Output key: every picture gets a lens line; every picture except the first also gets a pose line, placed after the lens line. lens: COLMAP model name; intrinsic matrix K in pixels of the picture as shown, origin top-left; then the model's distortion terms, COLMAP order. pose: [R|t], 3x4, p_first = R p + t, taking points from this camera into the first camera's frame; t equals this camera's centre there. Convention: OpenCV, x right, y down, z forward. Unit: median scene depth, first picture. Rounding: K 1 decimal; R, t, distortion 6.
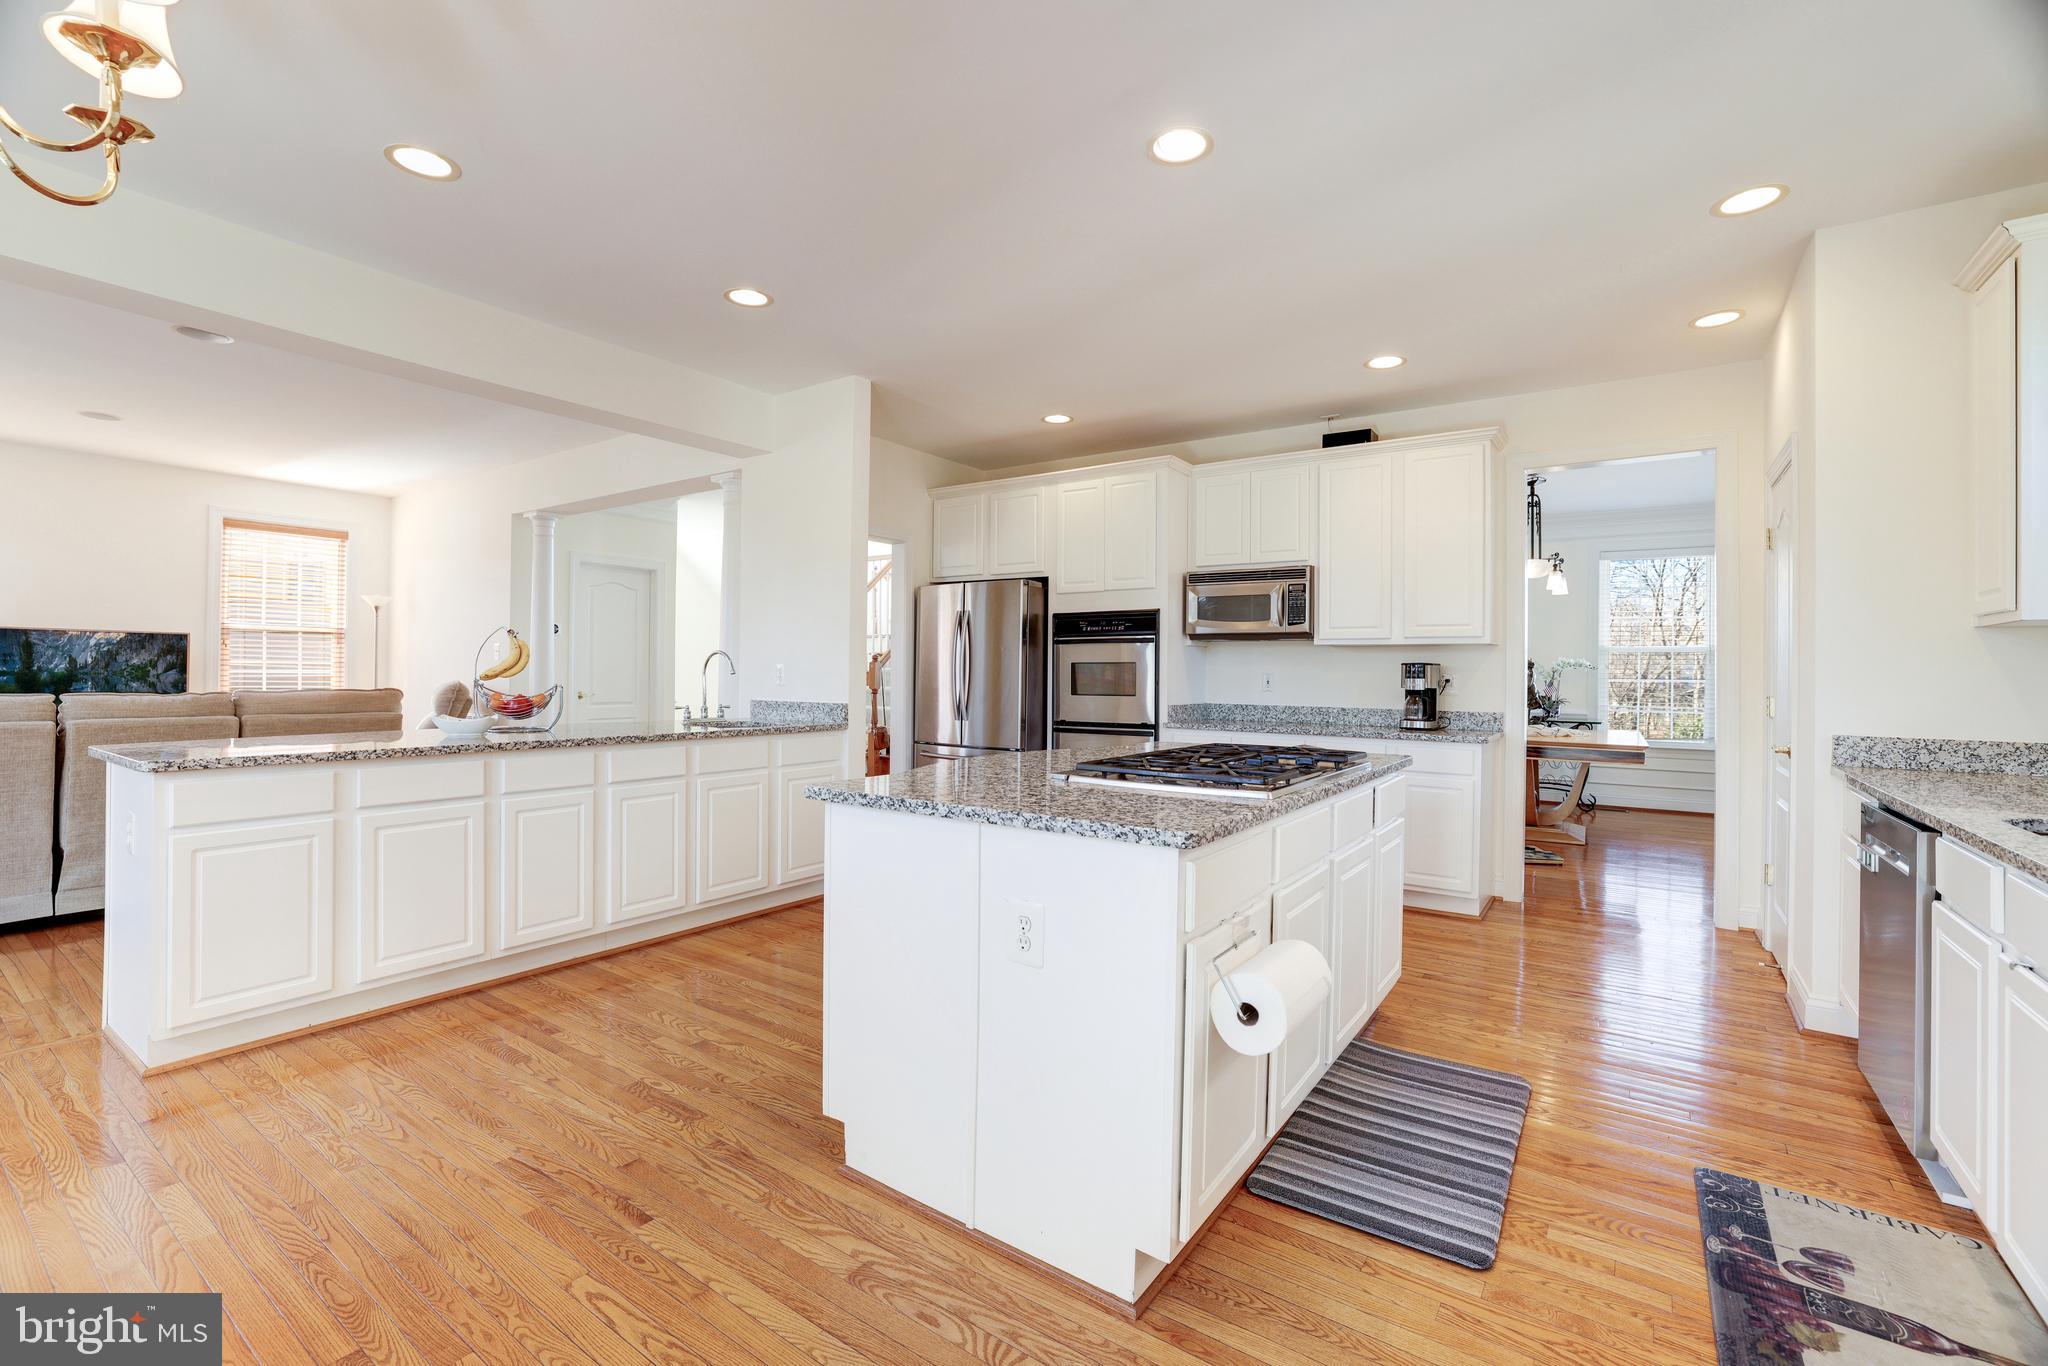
lens RADIAL K [[873.1, 0, 1022.4], [0, 873.1, 670.9], [0, 0, 1]] dist [-0.039166, 0.000114]
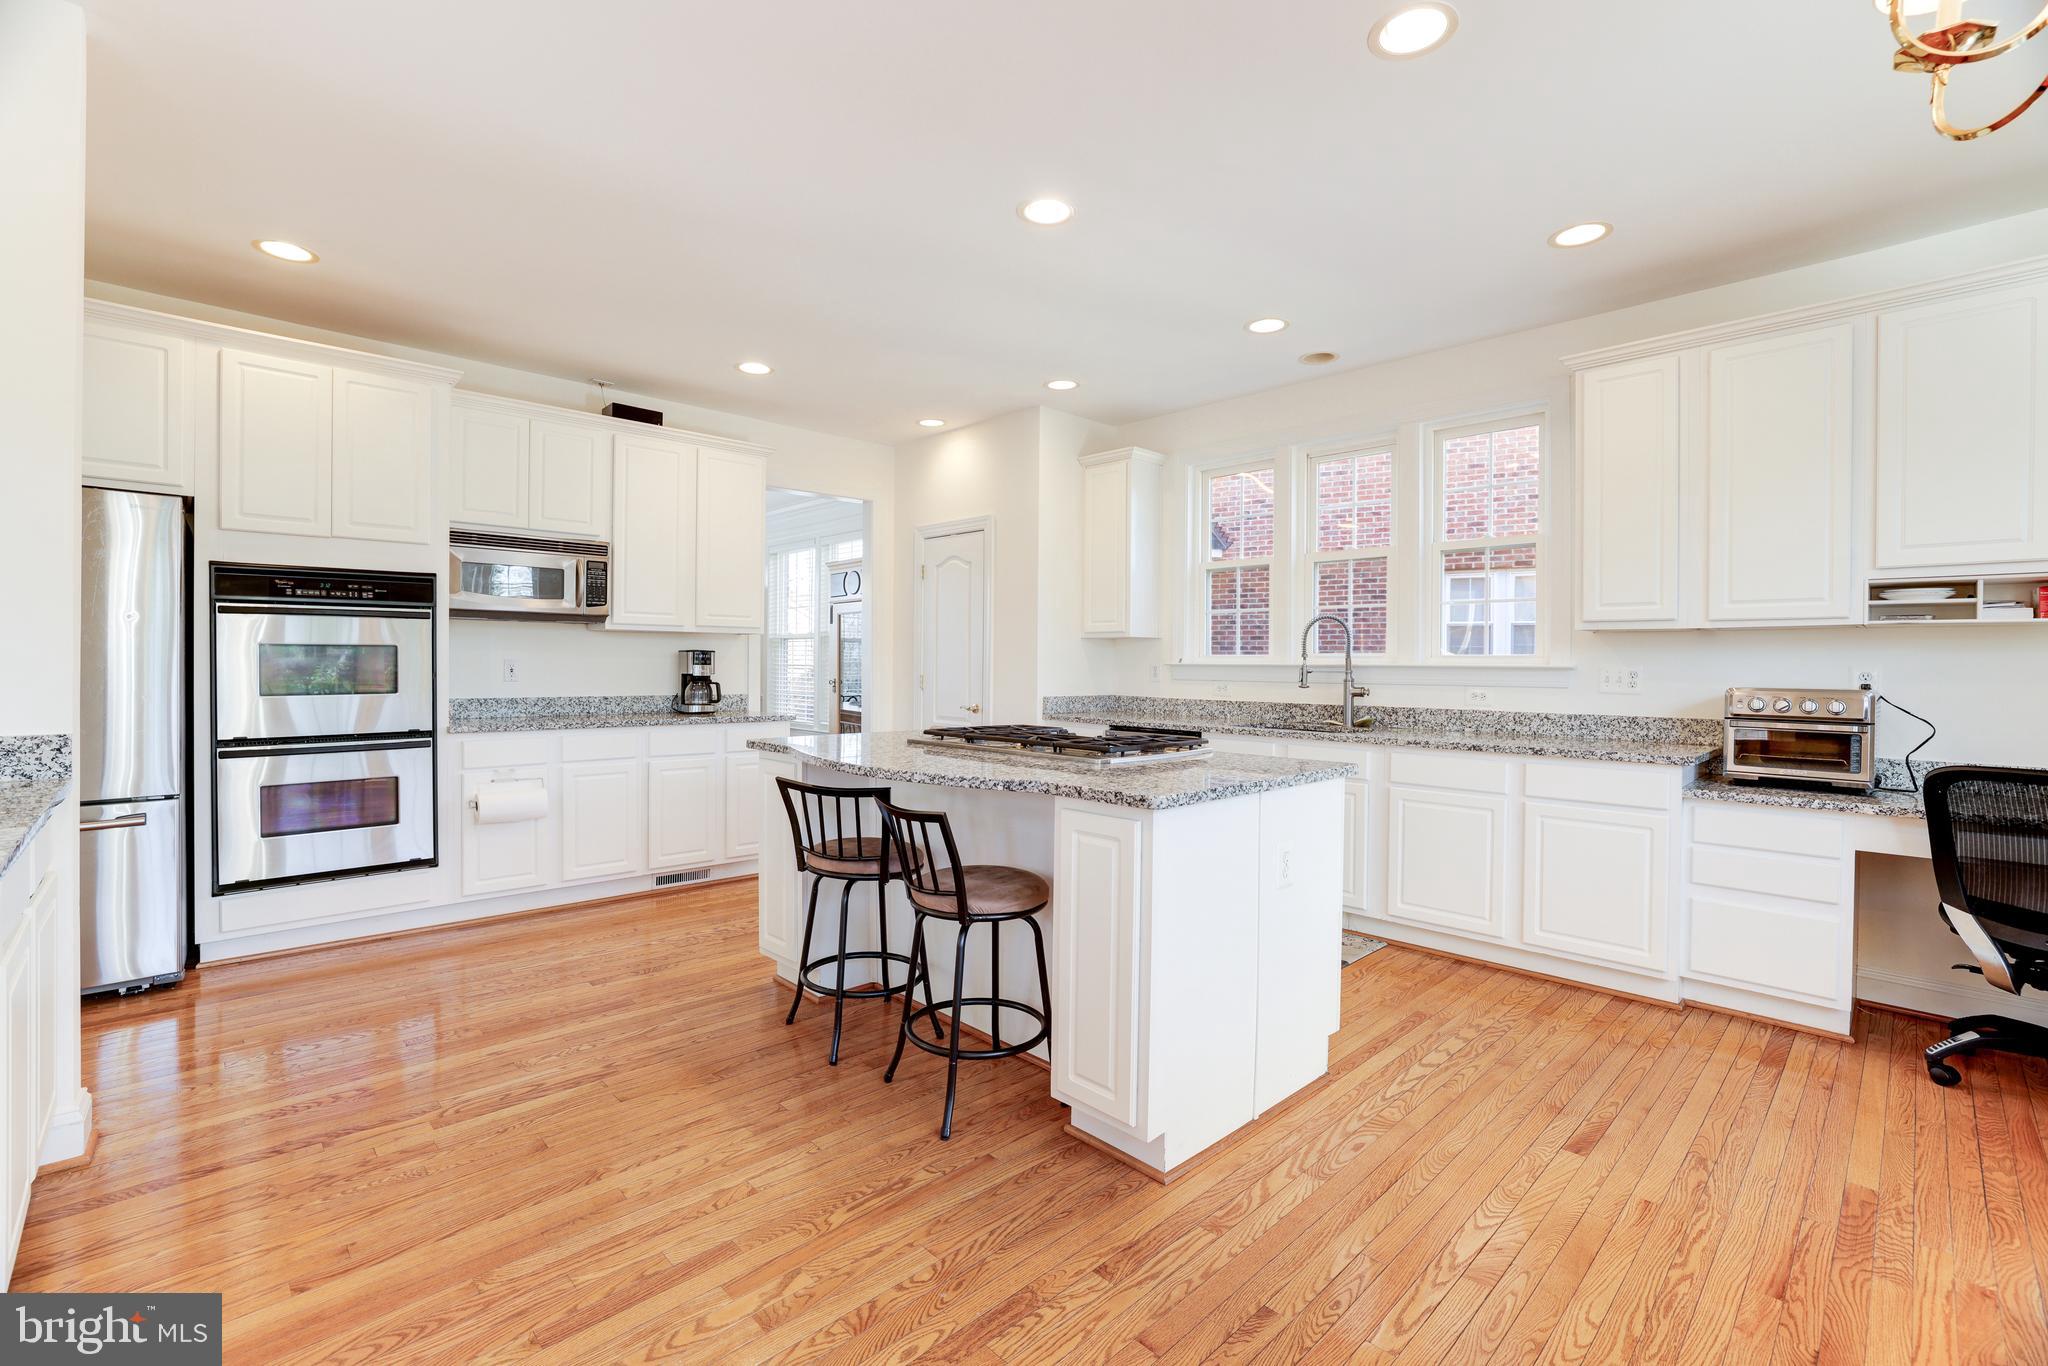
lens RADIAL K [[873.1, 0, 1022.4], [0, 873.1, 670.9], [0, 0, 1]] dist [-0.039166, 0.000114]
pose [[0.202820, -0.016940, 0.979070, -0.474425], [-0.008146, 0.999787, 0.018986, -0.006871], [-0.979182, -0.011827, 0.202639, 0.384957]]
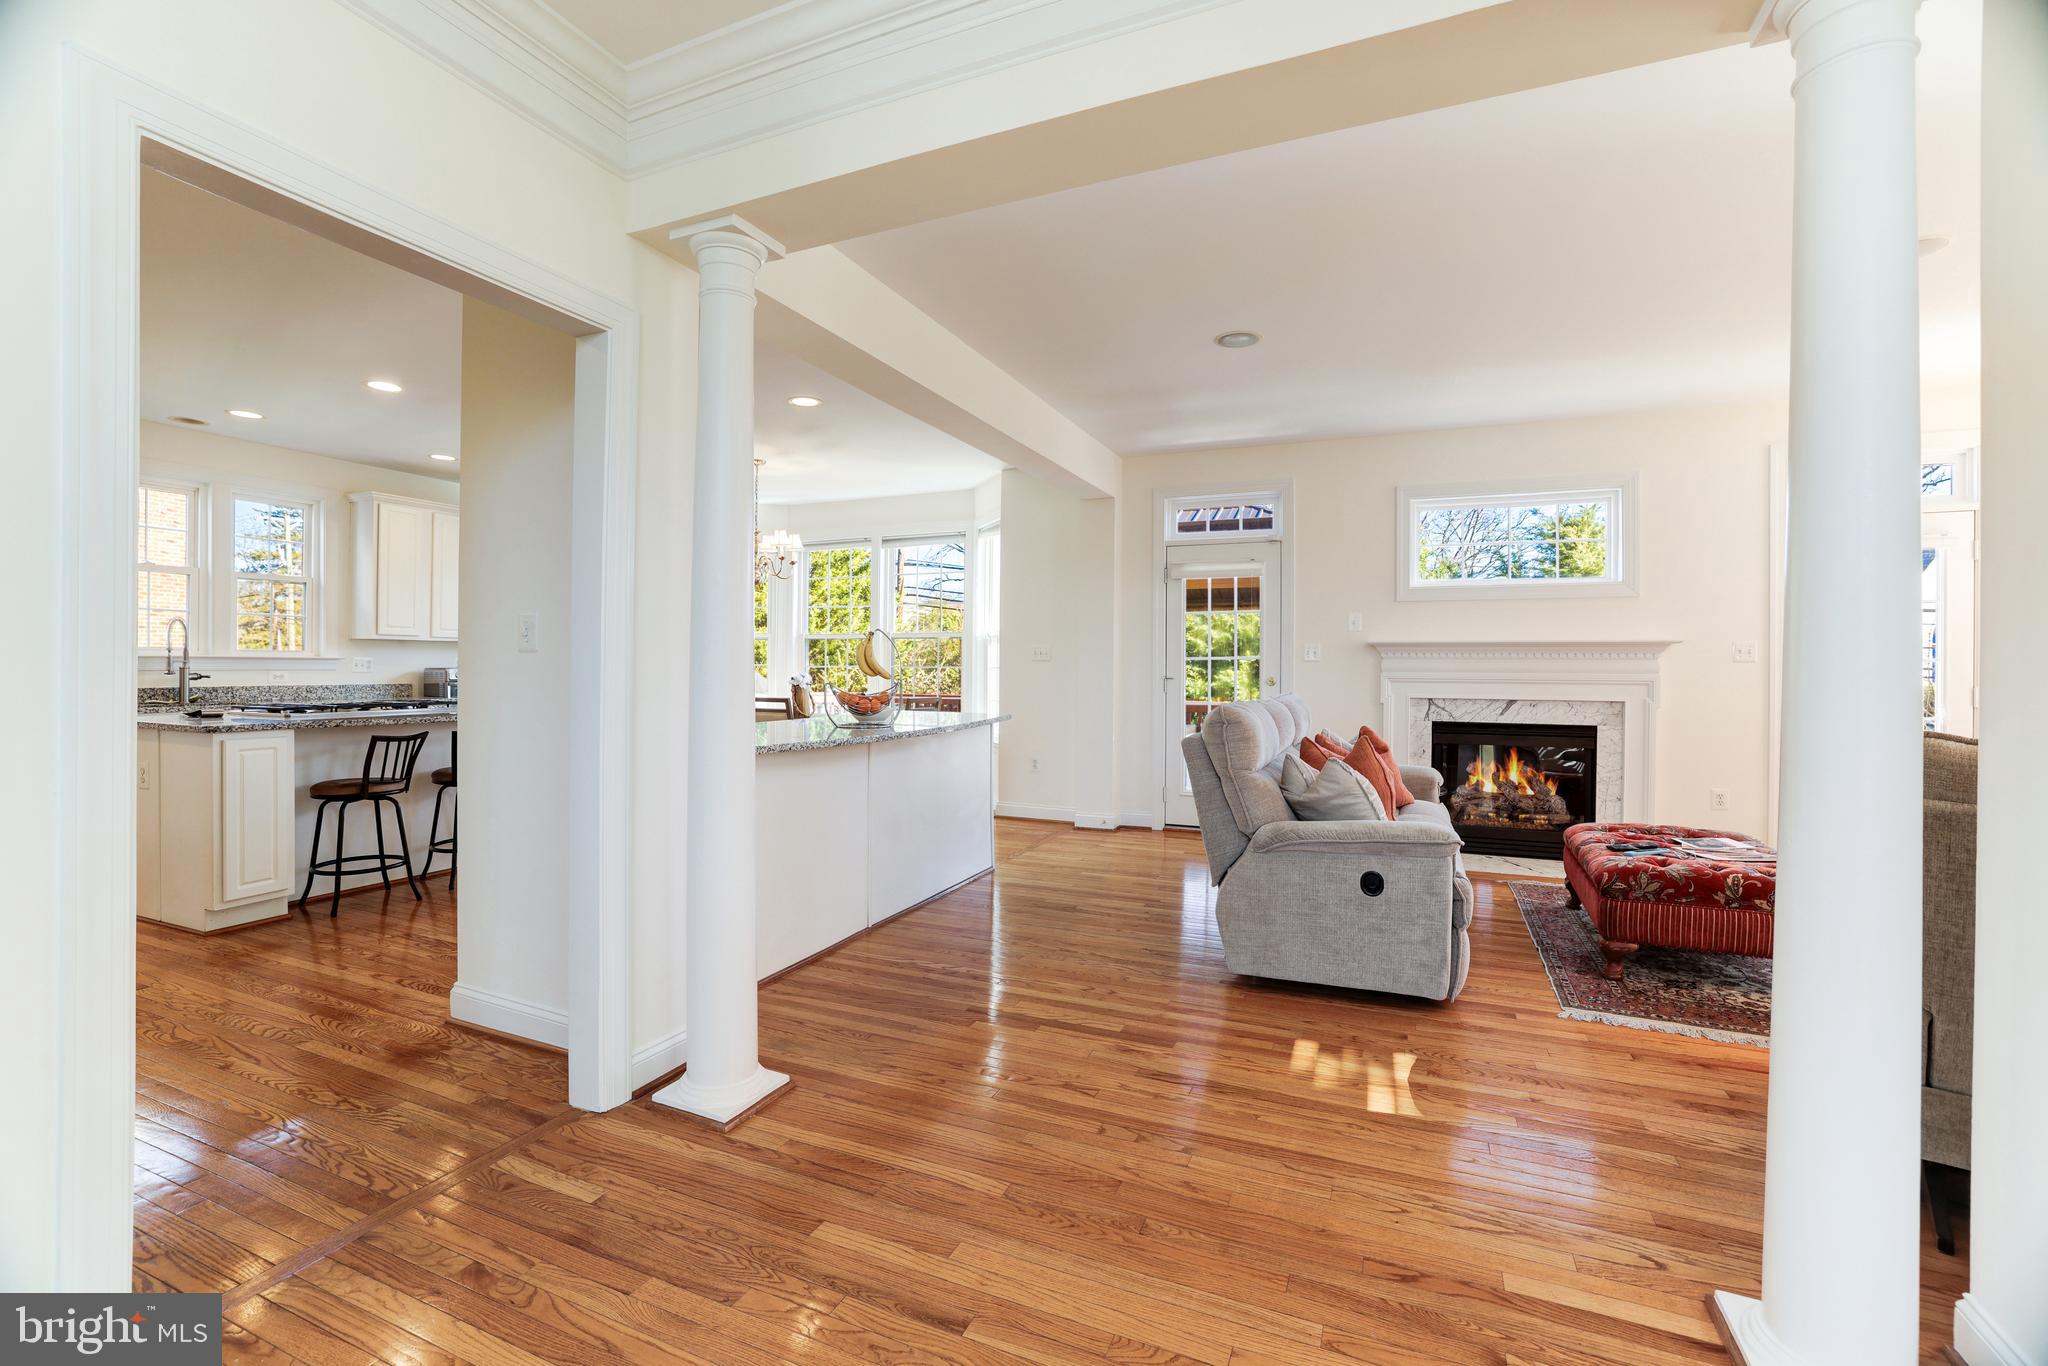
lens RADIAL K [[889.1, 0, 1037.0], [0, 889.1, 676.1], [0, 0, 1]] dist [-0.020889, 0.000051]
pose [[-0.977839, -0.019067, -0.208488, -0.420120], [-0.020339, 0.999785, 0.003958, -0.000723], [0.208368, 0.008111, -0.978017, 1.575094]]
